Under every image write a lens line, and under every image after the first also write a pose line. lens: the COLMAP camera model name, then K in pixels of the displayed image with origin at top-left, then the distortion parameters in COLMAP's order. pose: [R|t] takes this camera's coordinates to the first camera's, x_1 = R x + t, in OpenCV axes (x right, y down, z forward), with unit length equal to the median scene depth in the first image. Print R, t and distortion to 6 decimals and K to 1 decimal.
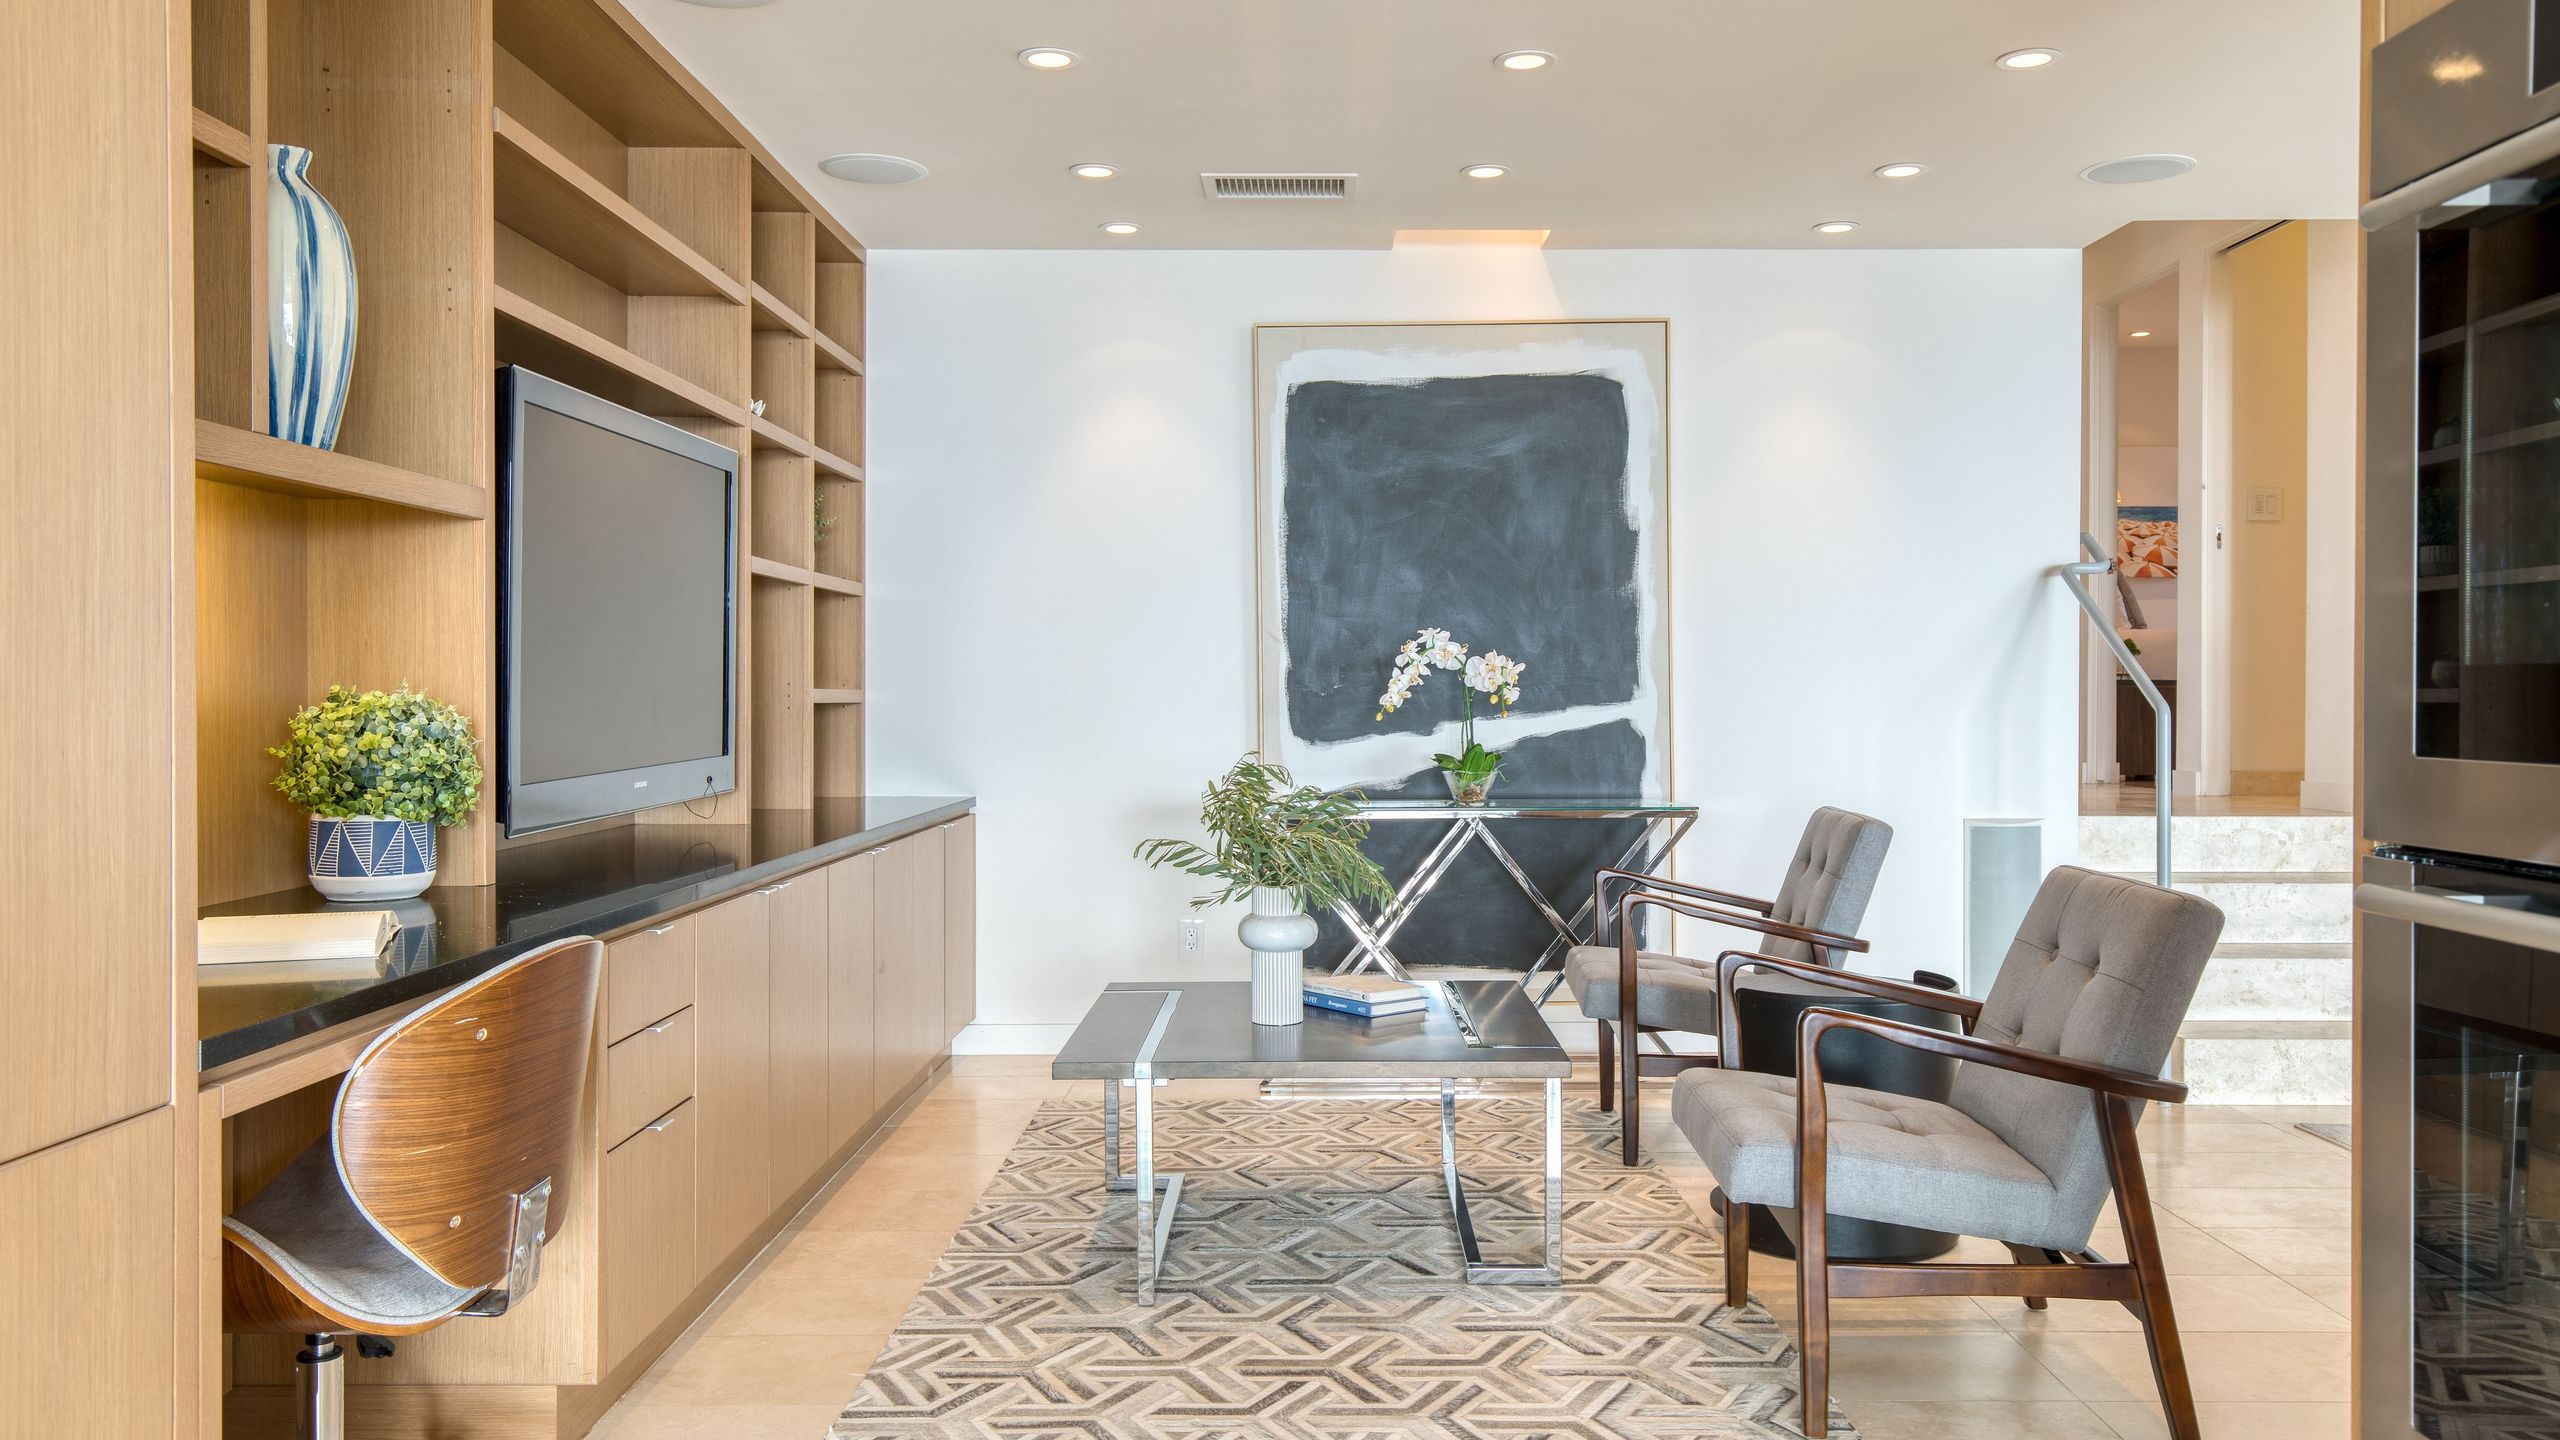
lens RADIAL K [[1928.0, 0, 1280.0], [0, 1928.0, 720.0], [0, 0, 1]] dist [0.000794, 0.001608]
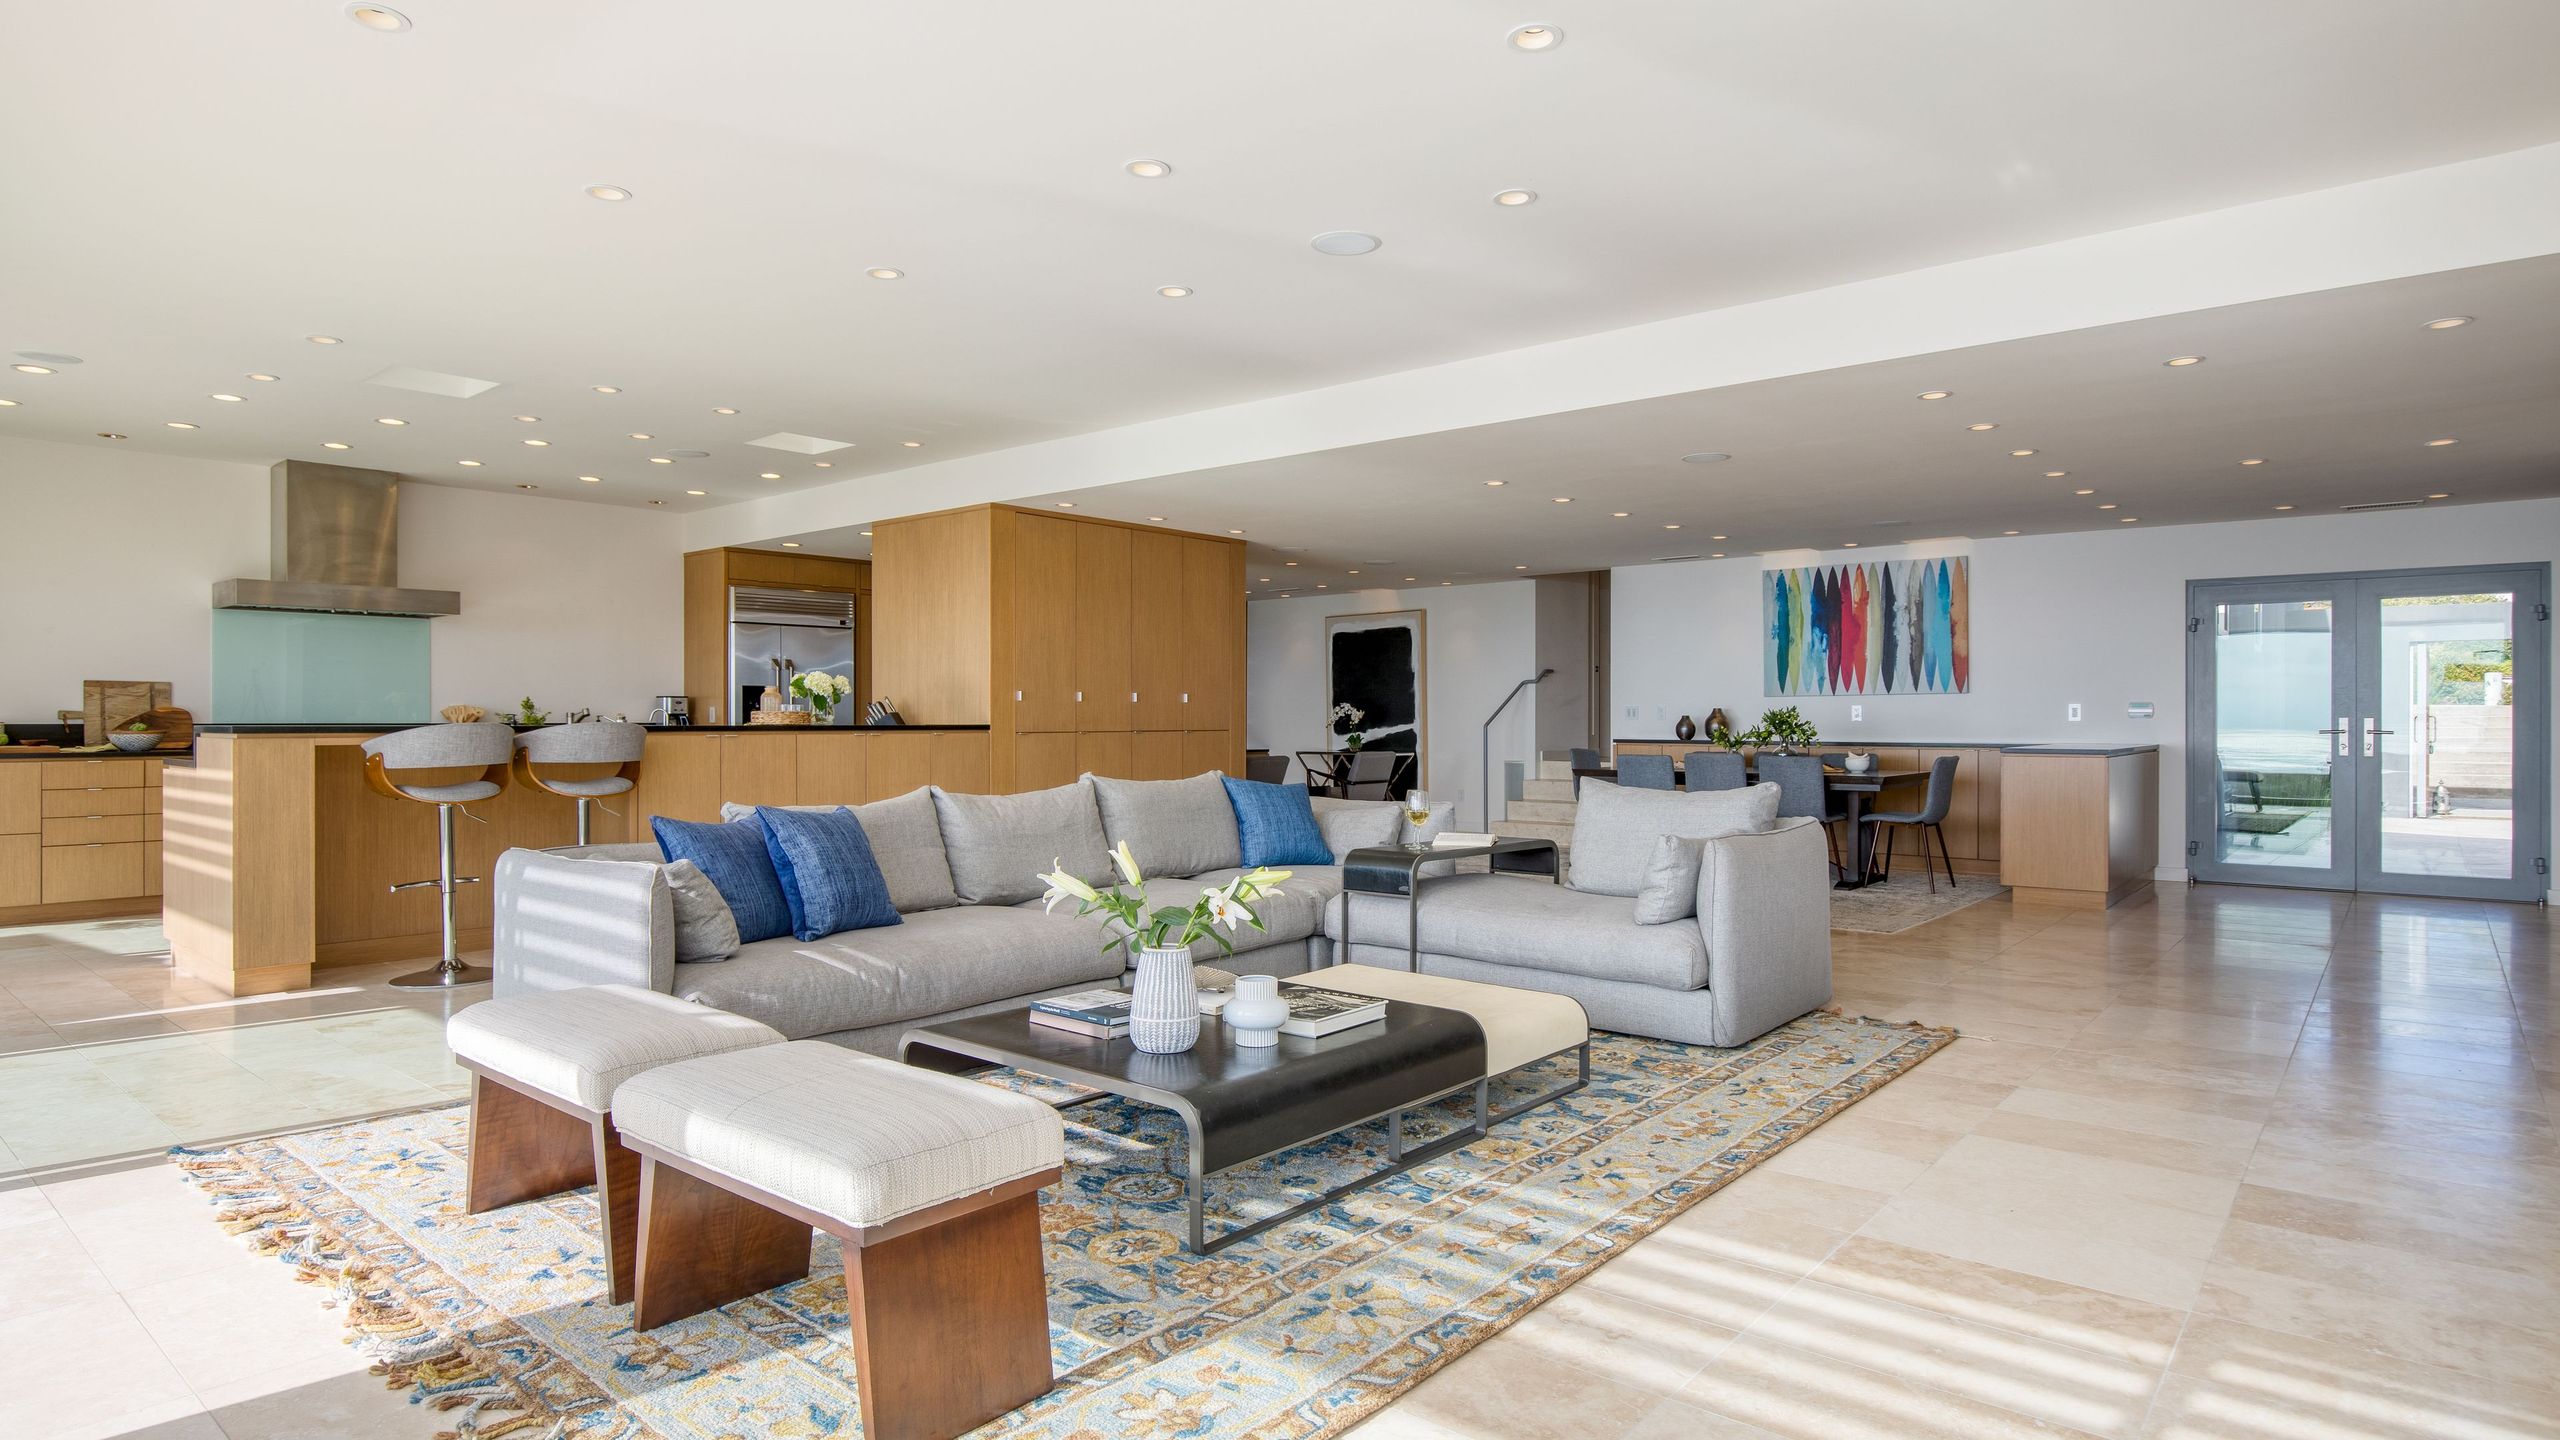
lens RADIAL K [[1379.1, 0, 1287.6], [0, 1379.1, 718.8], [0, 0, 1]] dist [-0.000988, -0.000017]
pose [[0.773409, -0.000435, -0.633908, 1.546923], [-0.009789, 0.999872, -0.012629, 0.014861], [0.633832, 0.015972, 0.773306, -1.005723]]
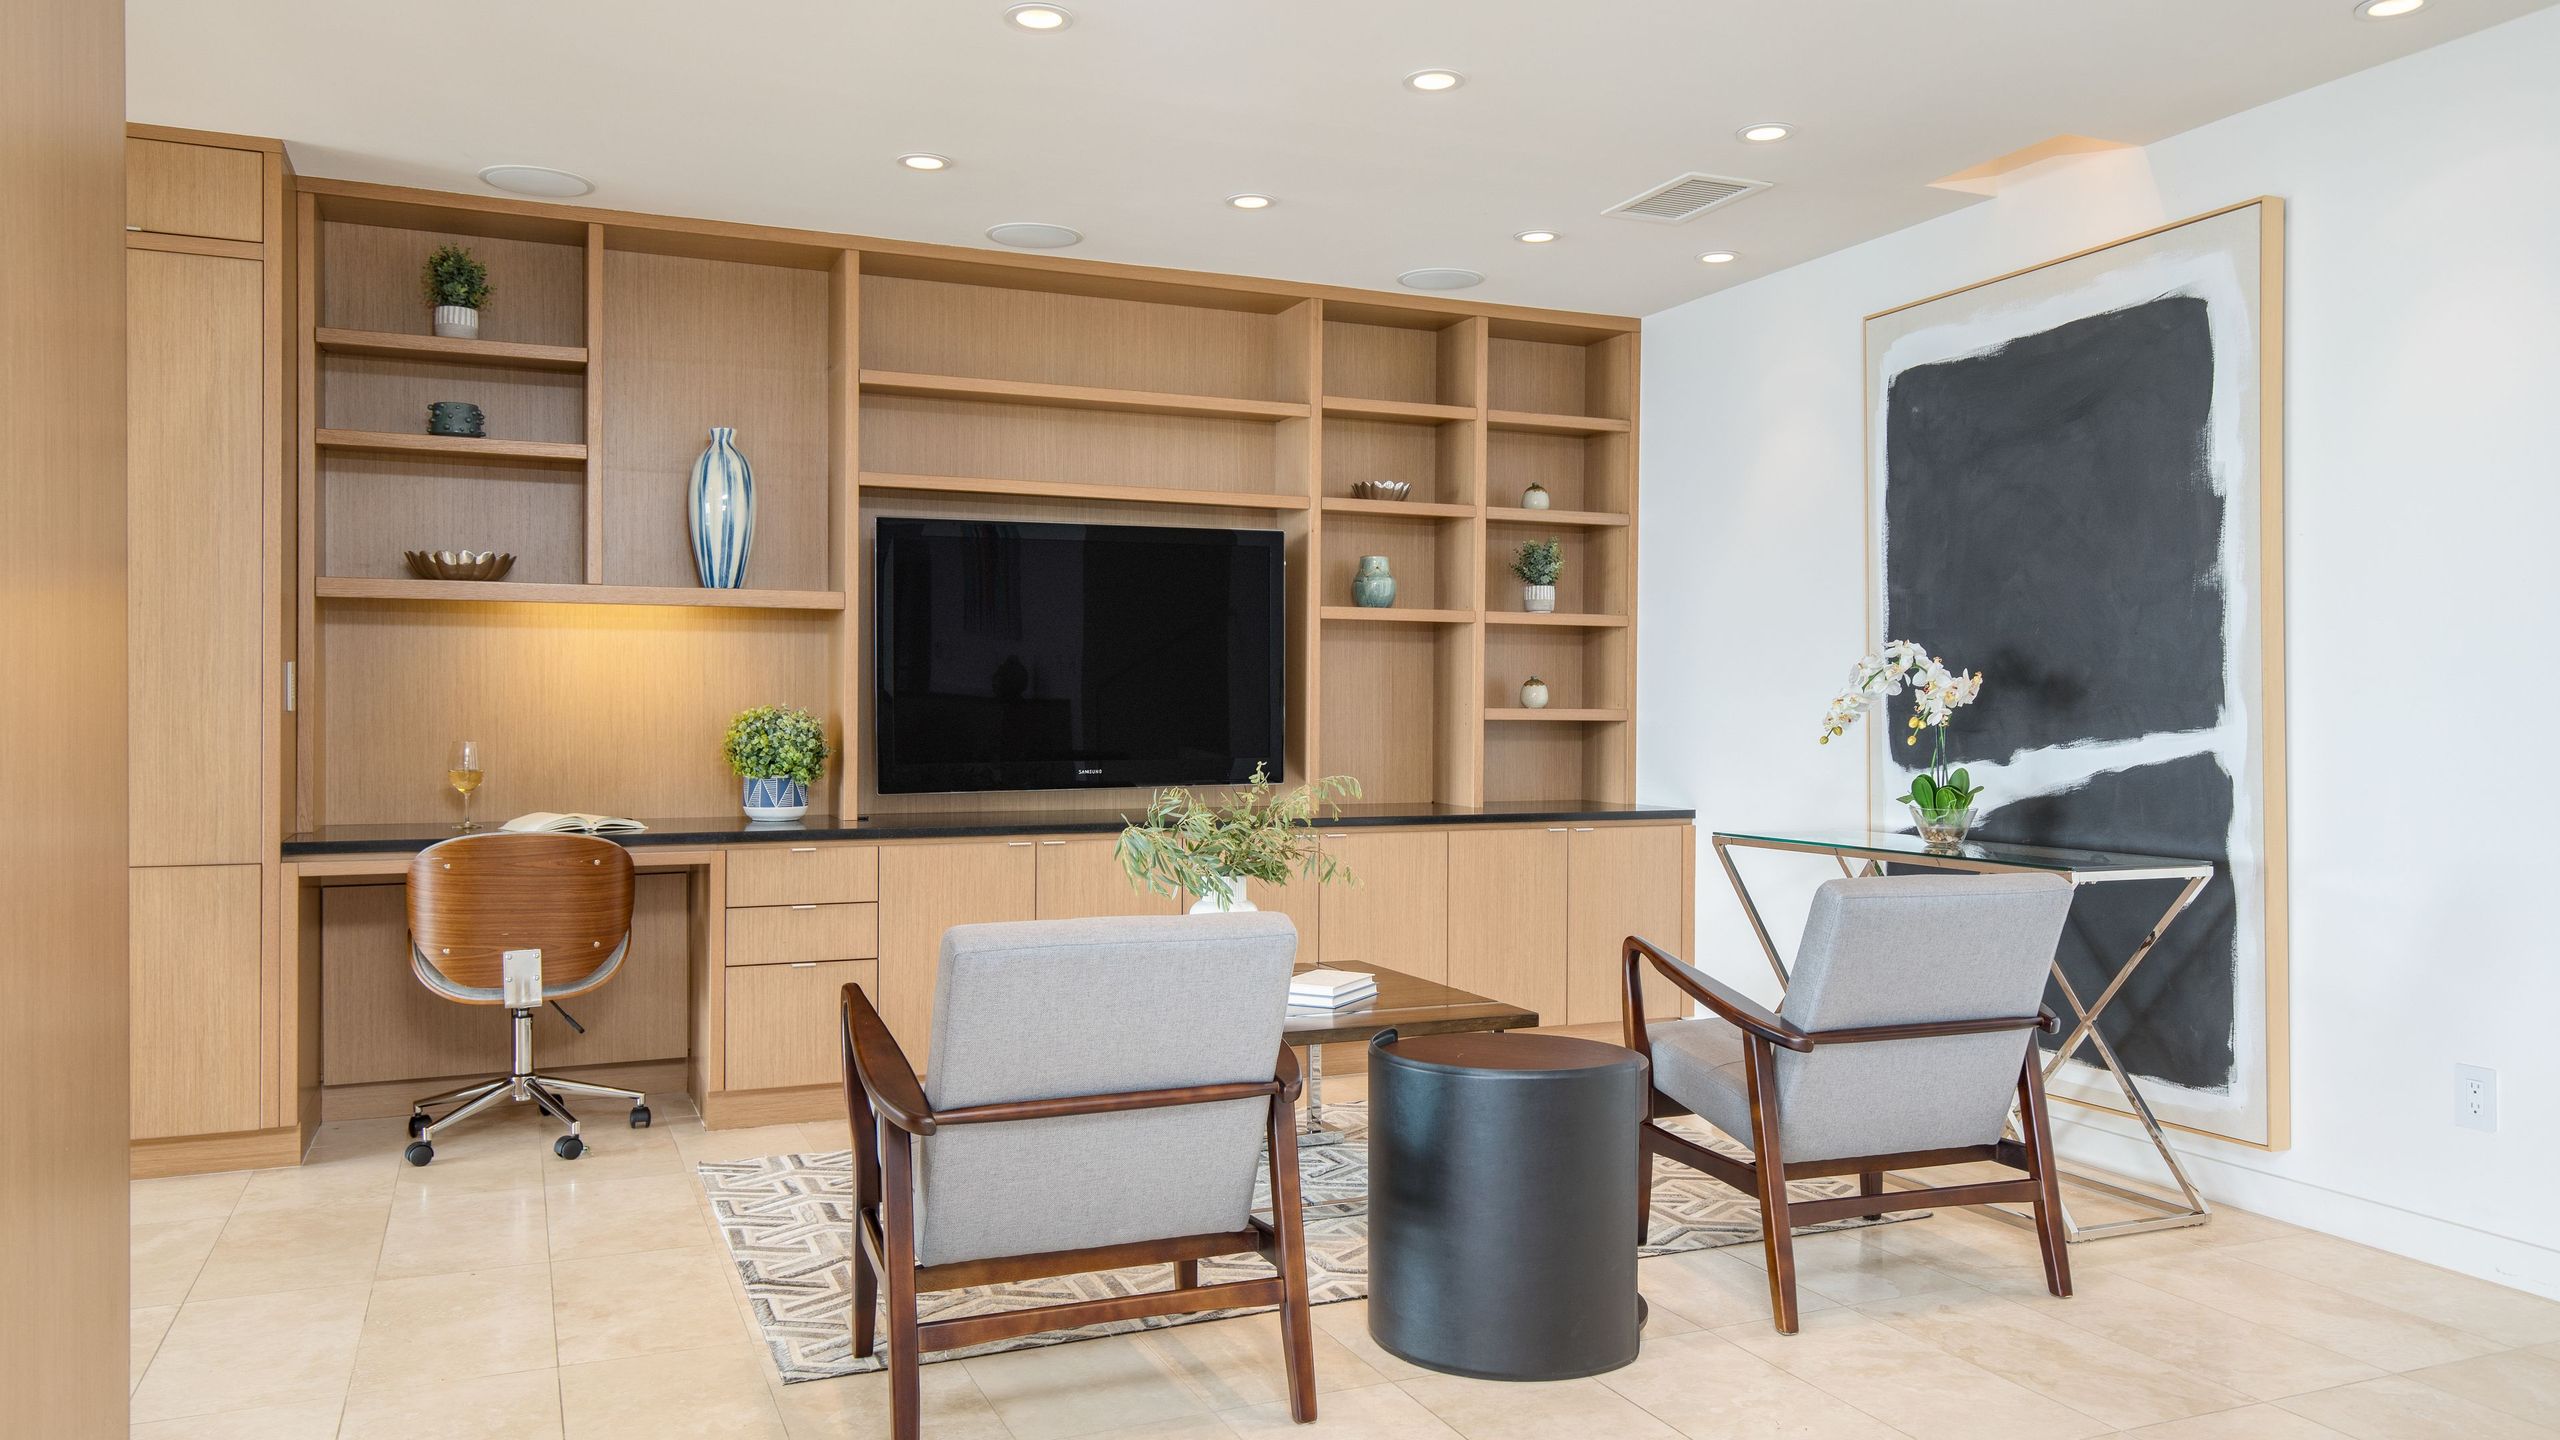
lens RADIAL K [[1751.8, 0, 1280.0], [0, 1751.8, 720.0], [0, 0, 1]] dist [0.001923, -0.000613]
pose [[0.404763, 0.008864, -0.914379, 0.652795], [-0.019835, 0.999803, 0.000911, -0.006507], [0.914206, 0.017768, 0.404859, 0.405373]]
